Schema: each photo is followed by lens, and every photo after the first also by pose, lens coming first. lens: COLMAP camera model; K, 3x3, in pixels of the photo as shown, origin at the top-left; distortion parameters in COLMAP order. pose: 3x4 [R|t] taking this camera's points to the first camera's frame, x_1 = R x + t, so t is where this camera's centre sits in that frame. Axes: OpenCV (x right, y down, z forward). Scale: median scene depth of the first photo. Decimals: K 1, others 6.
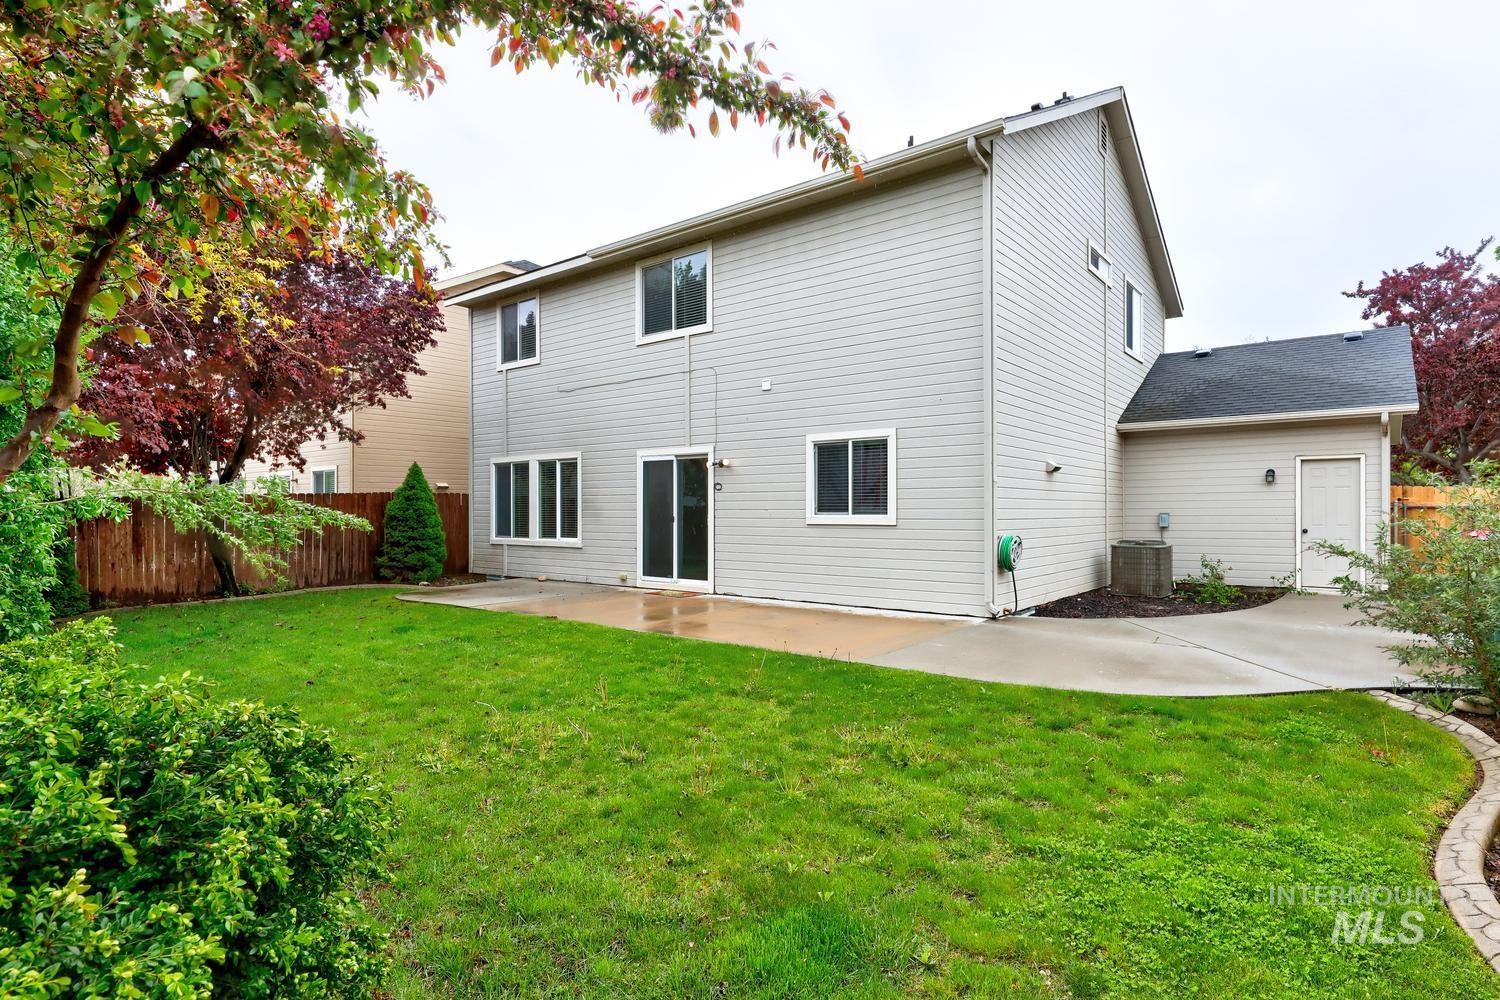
lens RADIAL K [[769.6, 0, 750.0], [0, 769.6, 500.0], [0, 0, 1]] dist [0.001702, -0.000843]
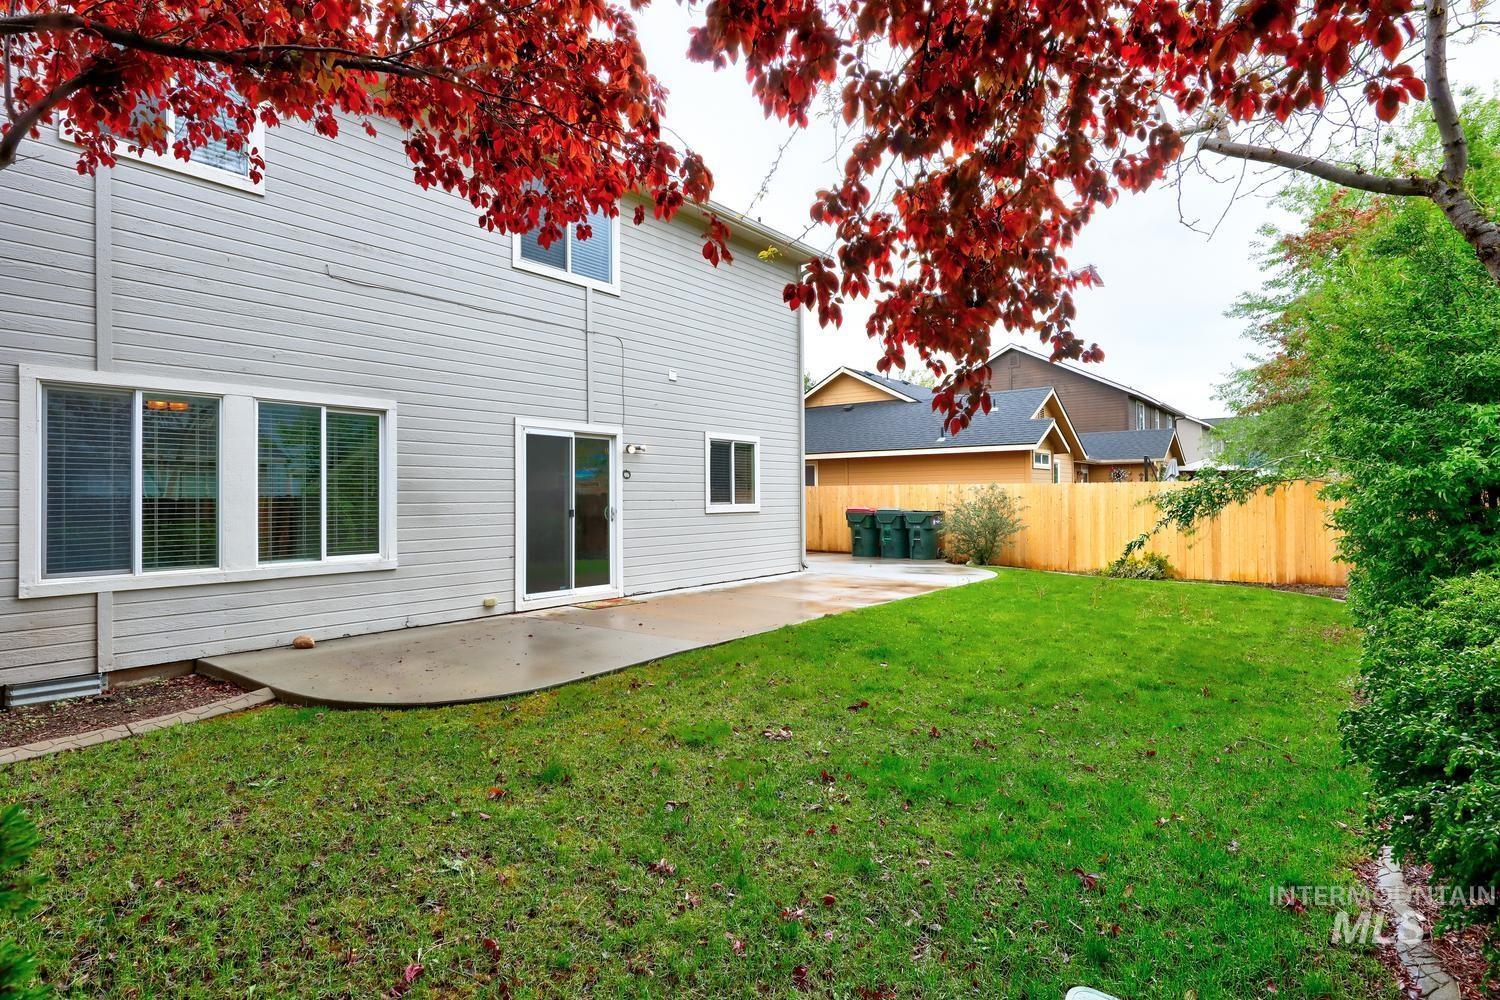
lens RADIAL K [[844.7, 0, 753.7], [0, 844.7, 488.7], [0, 0, 1]] dist [0.000116, 0.000299]
pose [[-0.072576, 0.004293, 0.997354, -0.966891], [-0.015271, 0.999869, -0.005415, 0.001724], [-0.997246, -0.015624, -0.072501, 0.873123]]
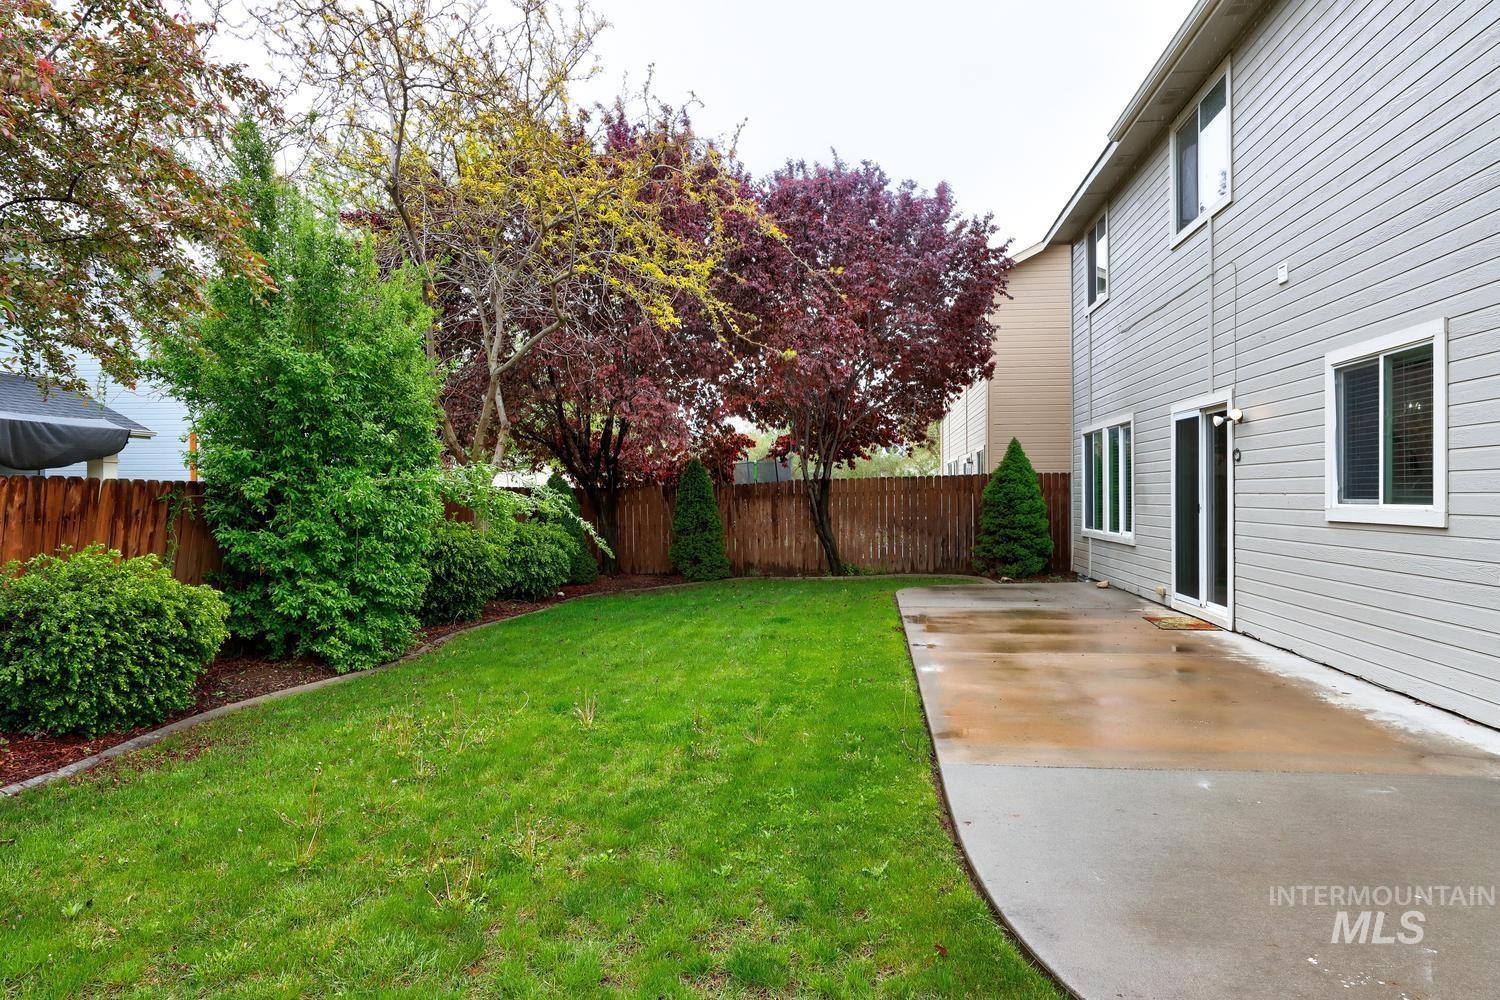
lens RADIAL K [[879.7, 0, 750.0], [0, 879.7, 500.0], [0, 0, 1]] dist [0.003519, 0.001081]
pose [[0.525251, 0.005351, -0.850931, 0.329756], [0.013154, 0.999810, 0.014406, 0.002224], [0.850846, -0.018760, 0.525080, 0.288604]]
